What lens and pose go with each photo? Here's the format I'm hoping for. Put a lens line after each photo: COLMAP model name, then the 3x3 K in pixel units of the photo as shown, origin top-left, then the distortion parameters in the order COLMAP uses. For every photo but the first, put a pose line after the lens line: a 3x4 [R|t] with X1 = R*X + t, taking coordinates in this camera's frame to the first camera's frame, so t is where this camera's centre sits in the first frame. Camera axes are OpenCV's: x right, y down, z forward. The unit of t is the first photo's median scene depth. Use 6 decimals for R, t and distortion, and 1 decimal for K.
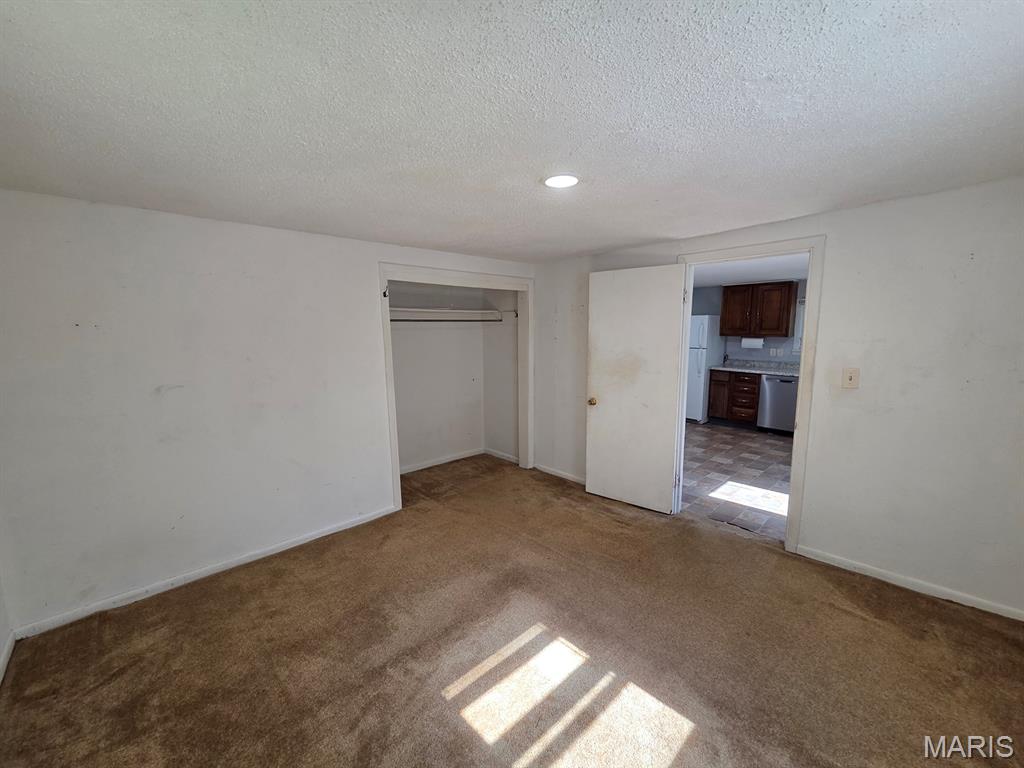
lens RADIAL K [[420.9, 0, 504.8], [0, 420.9, 385.2], [0, 0, 1]] dist [0.006569, -0.001130]
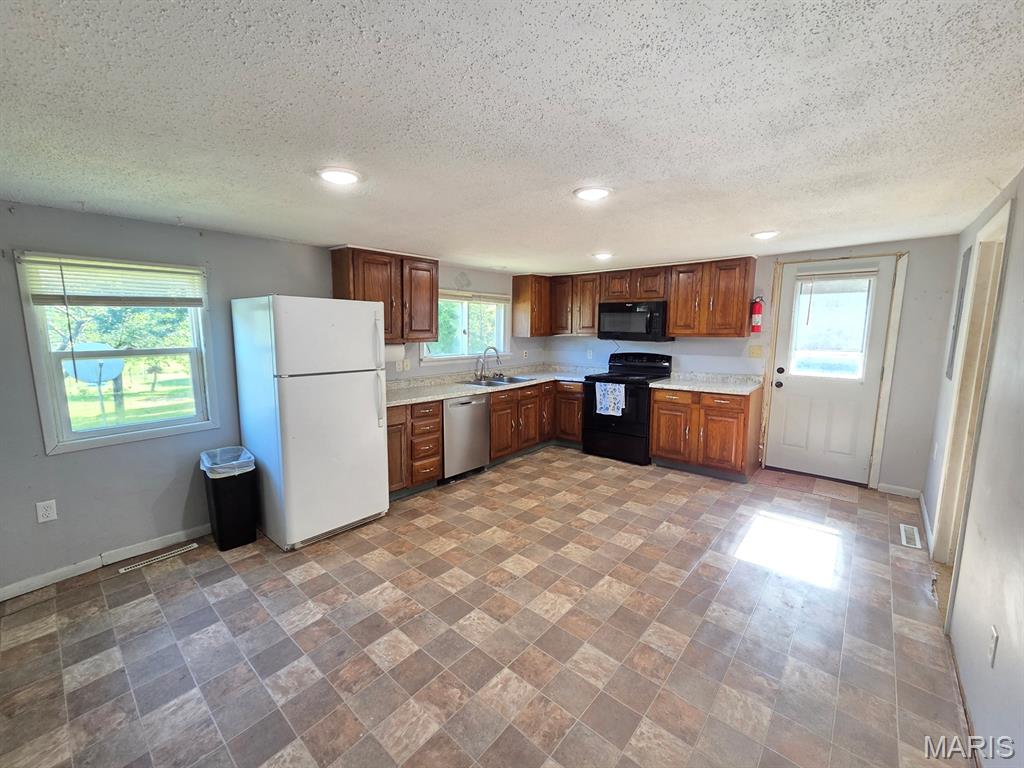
lens RADIAL K [[420.9, 0, 505.7], [0, 420.9, 382.2], [0, 0, 1]] dist [0.006569, -0.001130]
pose [[-0.108011, -0.121781, 0.986662, -0.035690], [0.138538, 0.980941, 0.136241, -0.121182], [-0.984450, 0.151405, -0.089081, 0.914399]]
